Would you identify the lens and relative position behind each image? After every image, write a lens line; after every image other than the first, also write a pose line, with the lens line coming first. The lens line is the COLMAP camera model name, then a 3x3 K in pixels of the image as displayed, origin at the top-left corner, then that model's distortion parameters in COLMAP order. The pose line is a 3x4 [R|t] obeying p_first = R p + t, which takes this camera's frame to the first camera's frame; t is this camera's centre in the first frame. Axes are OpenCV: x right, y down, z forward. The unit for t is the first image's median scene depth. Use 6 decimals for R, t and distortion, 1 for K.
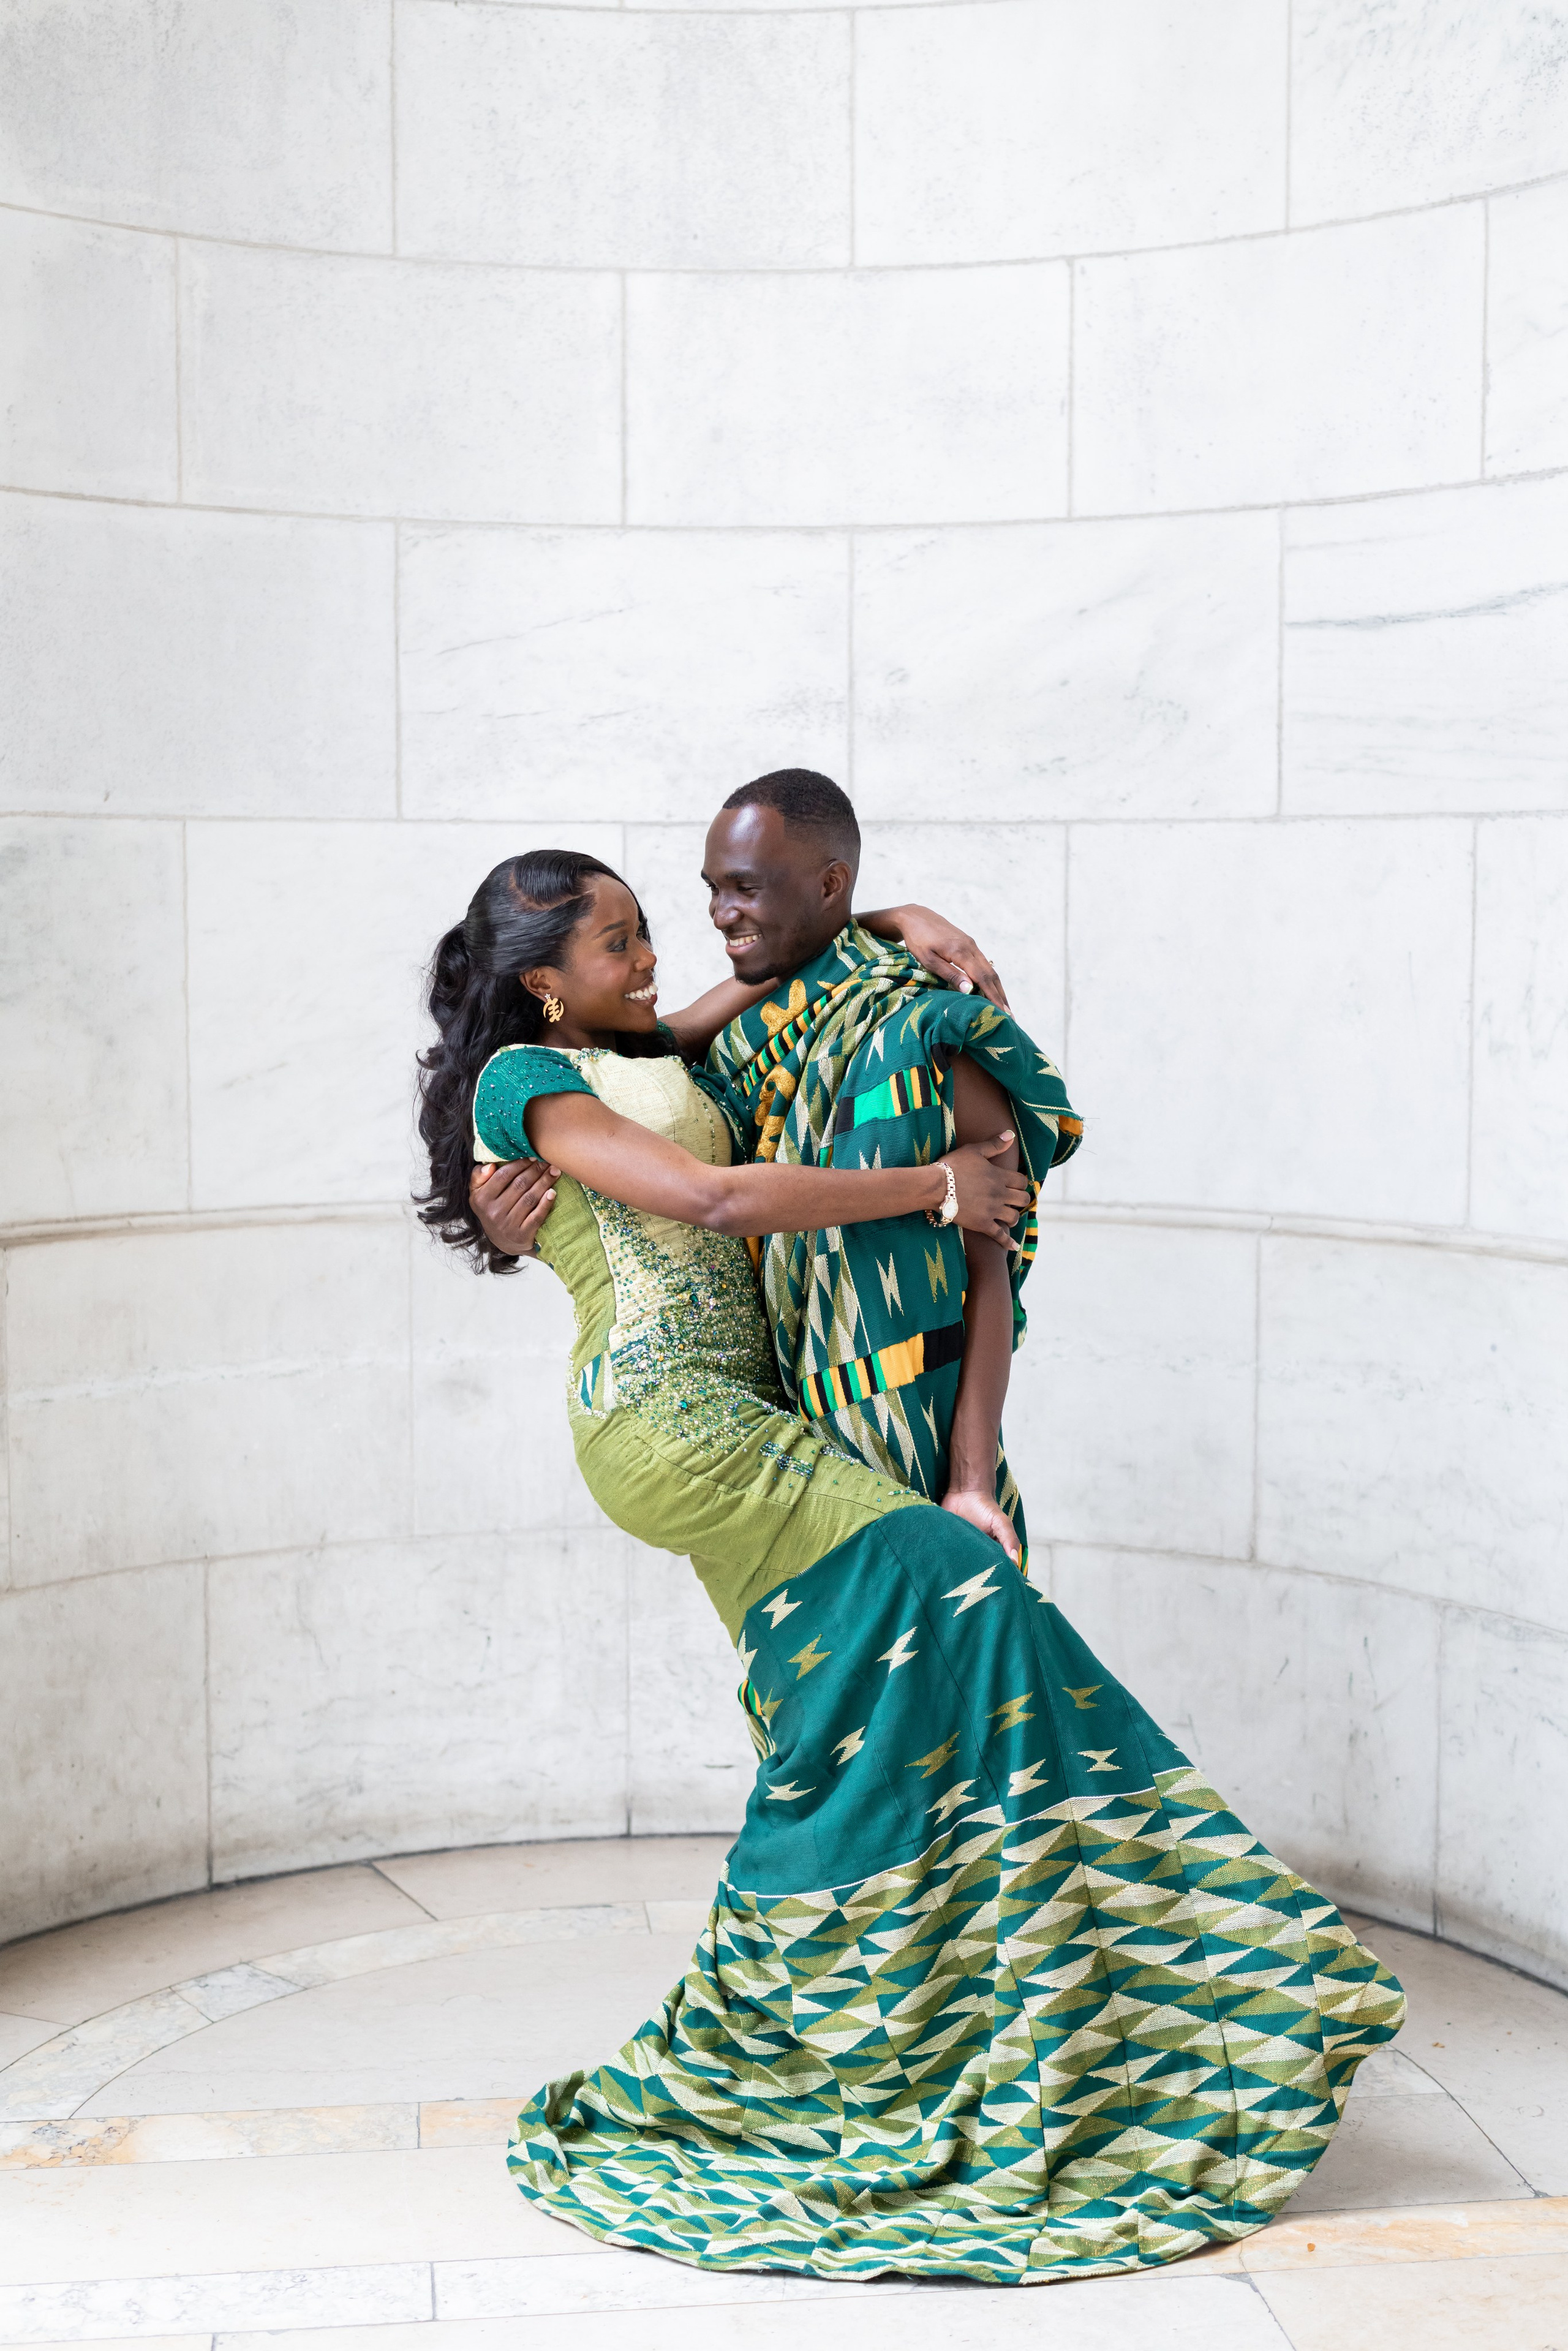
lens RADIAL K [[3235.4, 0, 792.4], [0, 3235.4, 1176.4], [0, 0, 1]] dist [-0.003794, 0.000000]
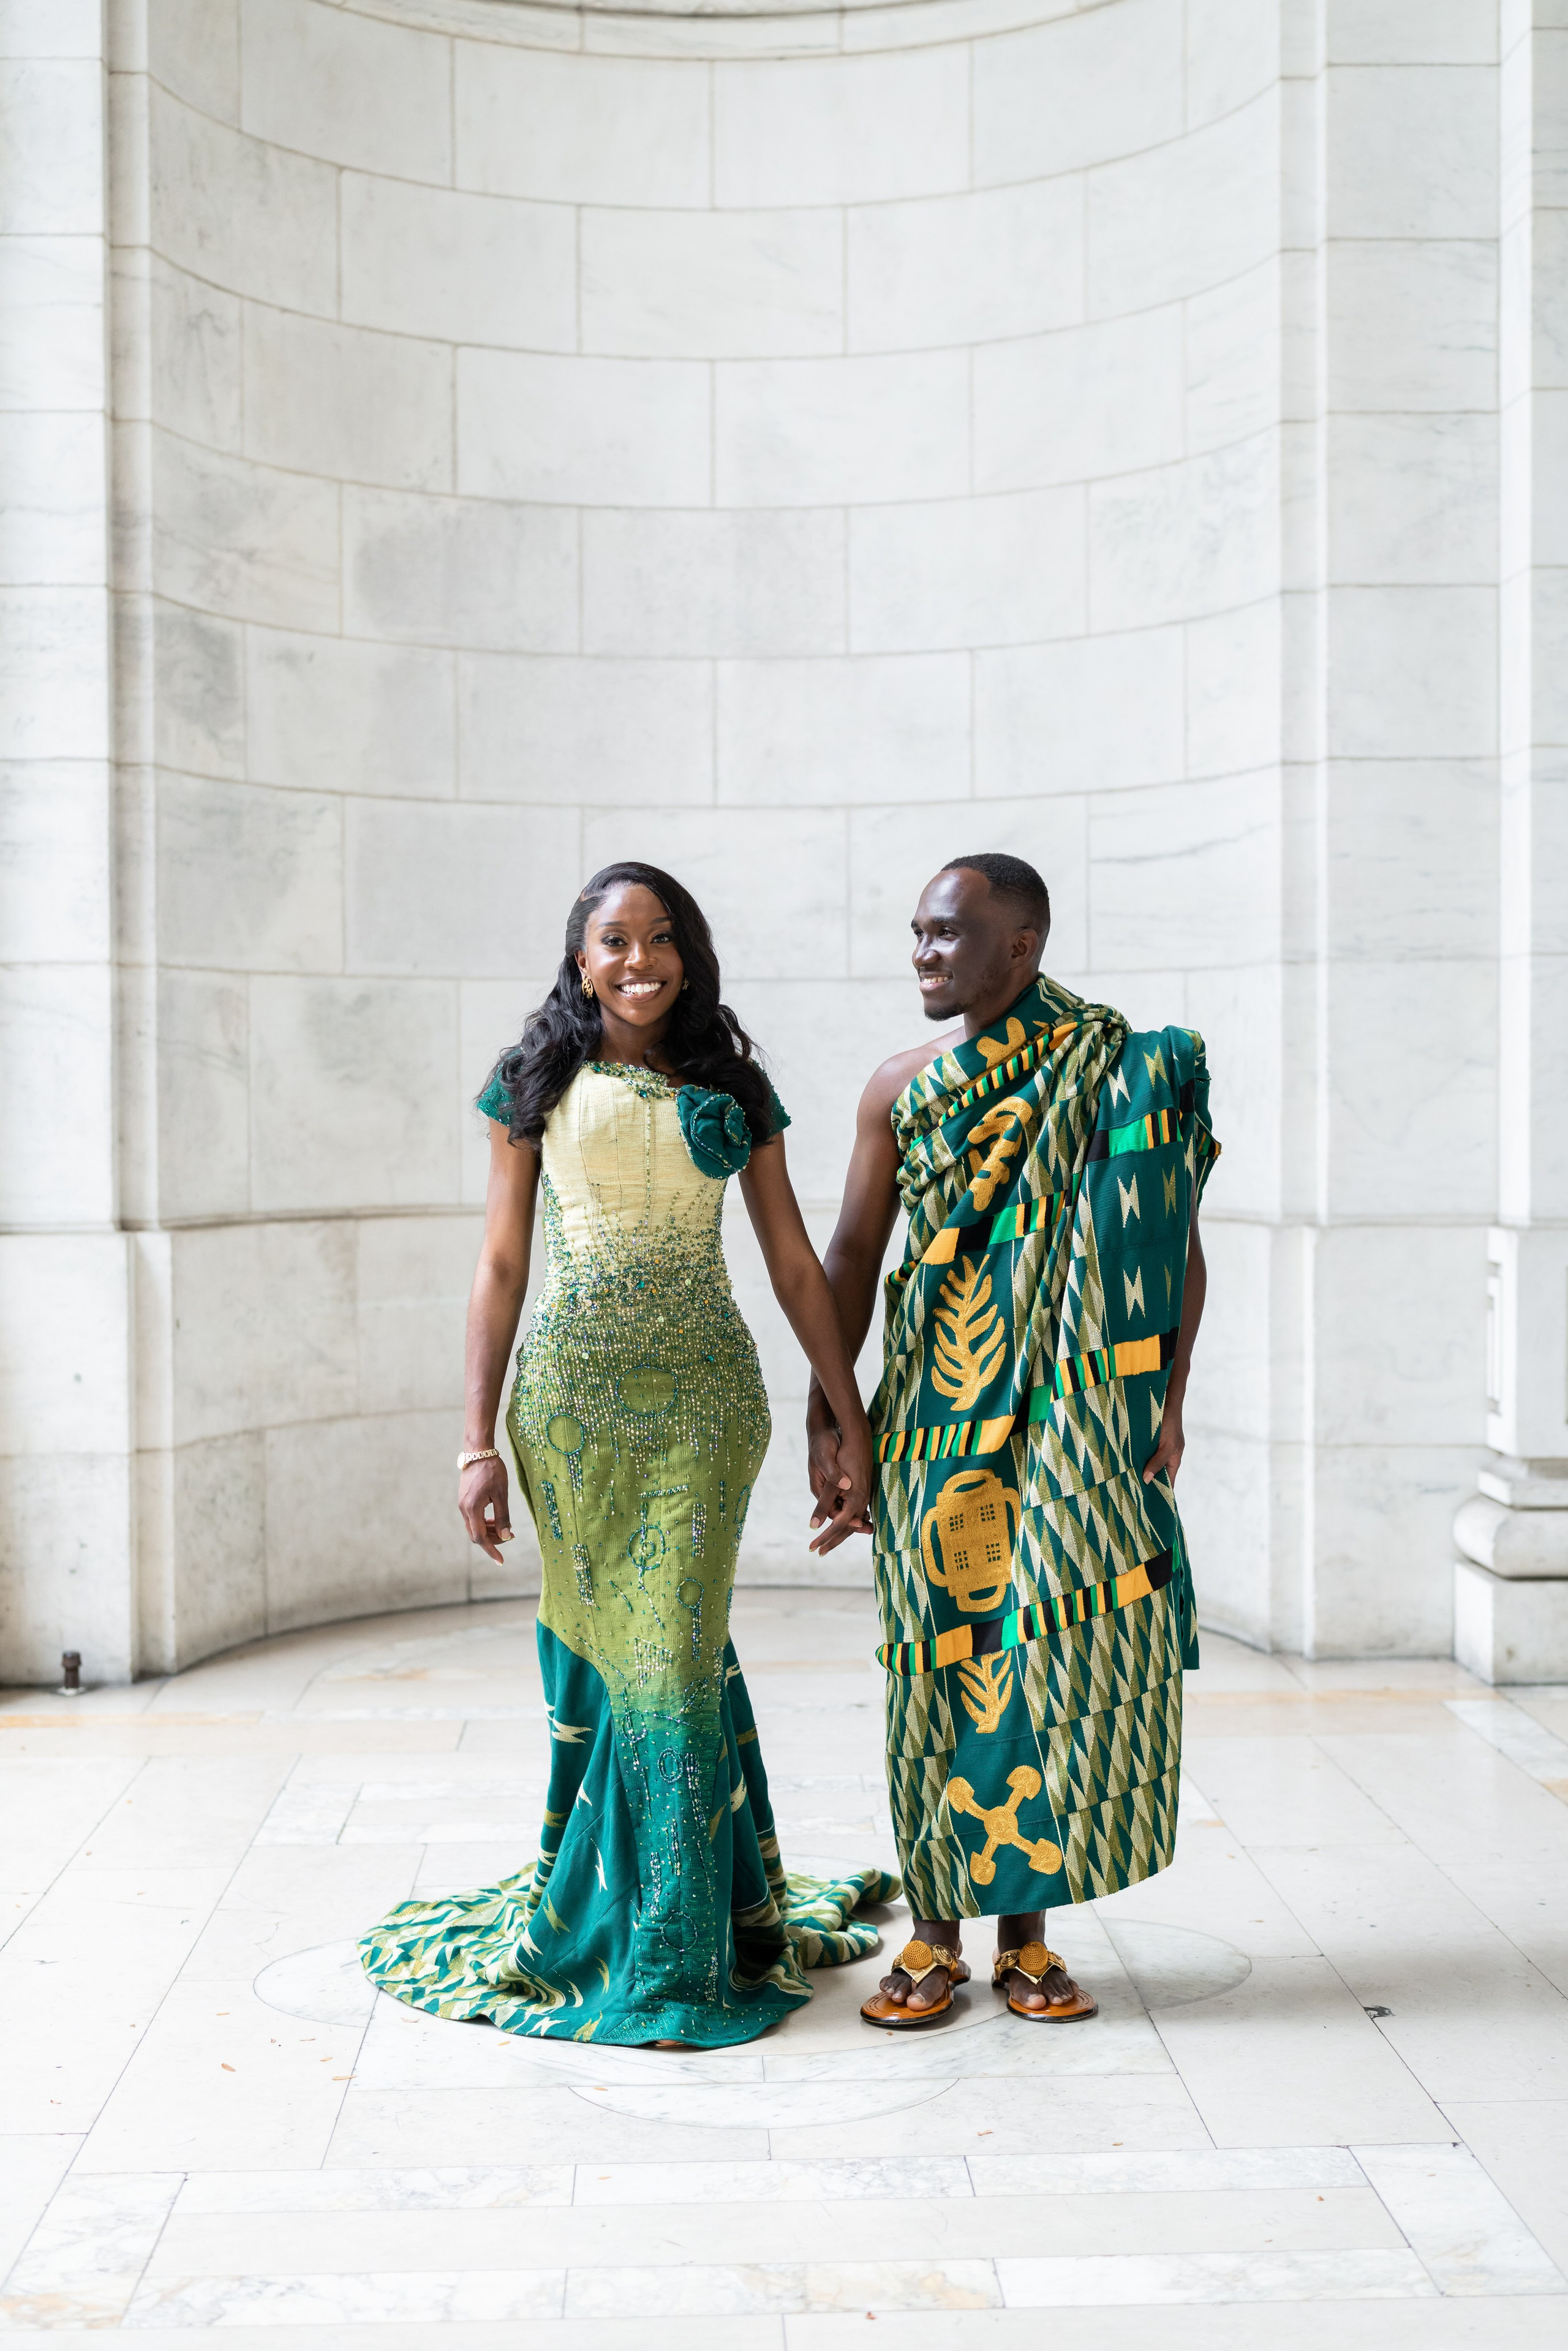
lens RADIAL K [[3235.4, 0, 772.2], [0, 3235.4, 1180.0], [0, 0, 1]] dist [-0.003794, 0.000000]
pose [[0.995964, -0.003105, -0.089697, 0.137590], [-0.001868, 0.998468, -0.055301, 0.094541], [0.089731, 0.055245, 0.994433, -0.718514]]
